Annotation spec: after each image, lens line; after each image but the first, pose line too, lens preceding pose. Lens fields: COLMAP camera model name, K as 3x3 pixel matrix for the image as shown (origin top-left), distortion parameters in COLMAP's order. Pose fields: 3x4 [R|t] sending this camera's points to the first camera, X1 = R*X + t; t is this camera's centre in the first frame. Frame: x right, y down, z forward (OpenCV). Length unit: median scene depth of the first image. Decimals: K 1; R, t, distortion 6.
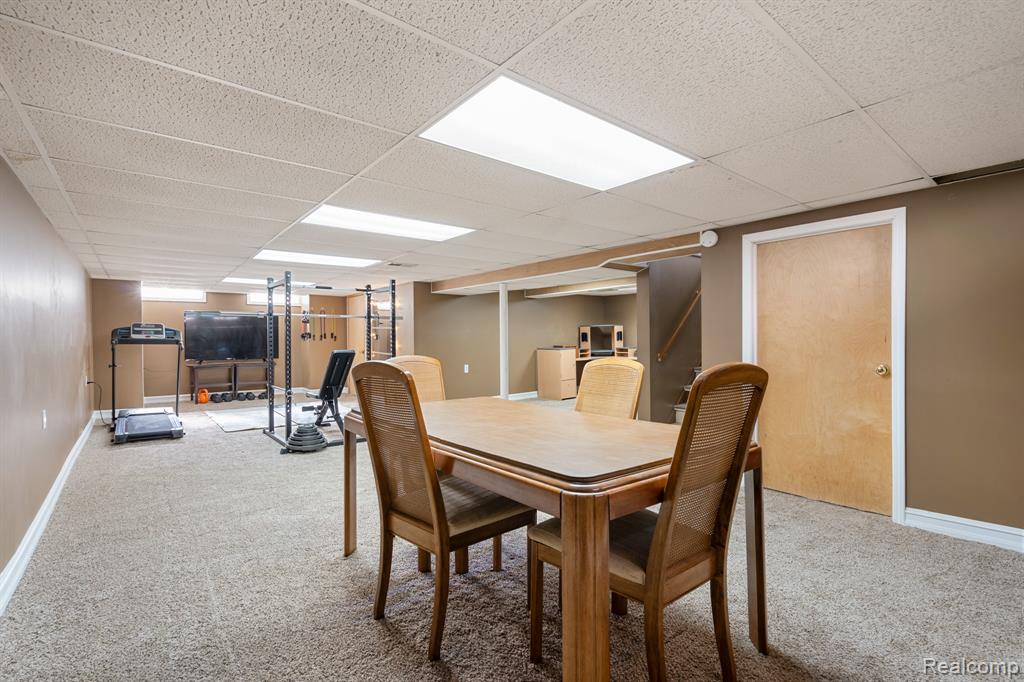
lens RADIAL K [[474.5, 0, 509.0], [0, 474.5, 331.1], [0, 0, 1]] dist [-0.000578, 0.000087]
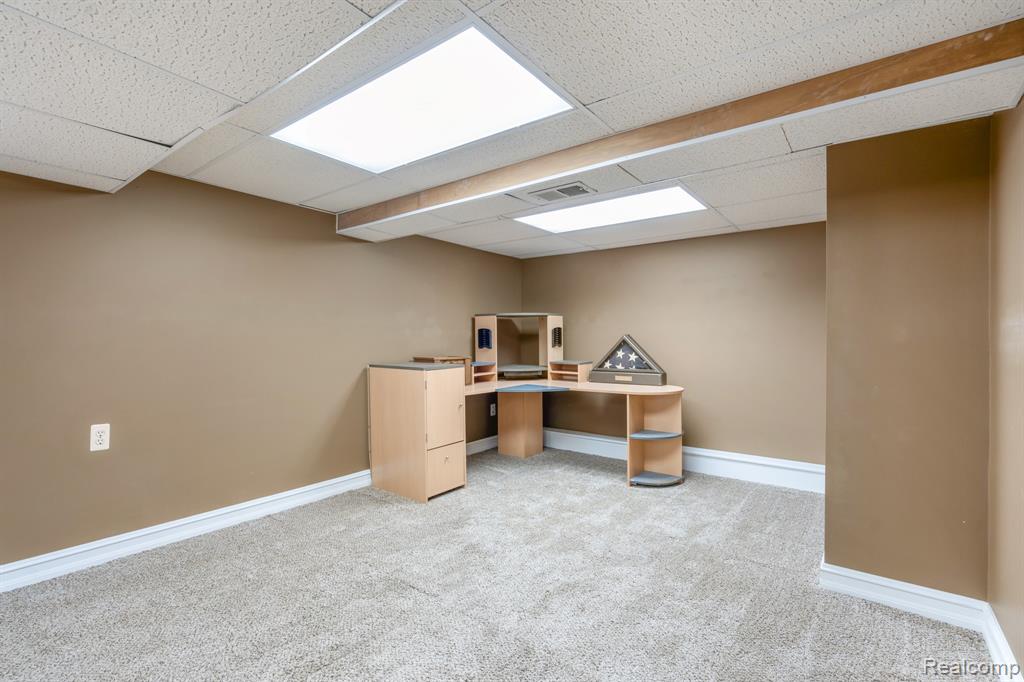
lens RADIAL K [[473.3, 0, 512.9], [0, 473.3, 345.7], [0, 0, 1]] dist [-0.000523, -0.000027]
pose [[0.971113, 0.009885, 0.238414, 0.077194], [-0.014903, 0.999704, 0.019256, 0.010466], [-0.238153, -0.022253, 0.970973, 0.552153]]
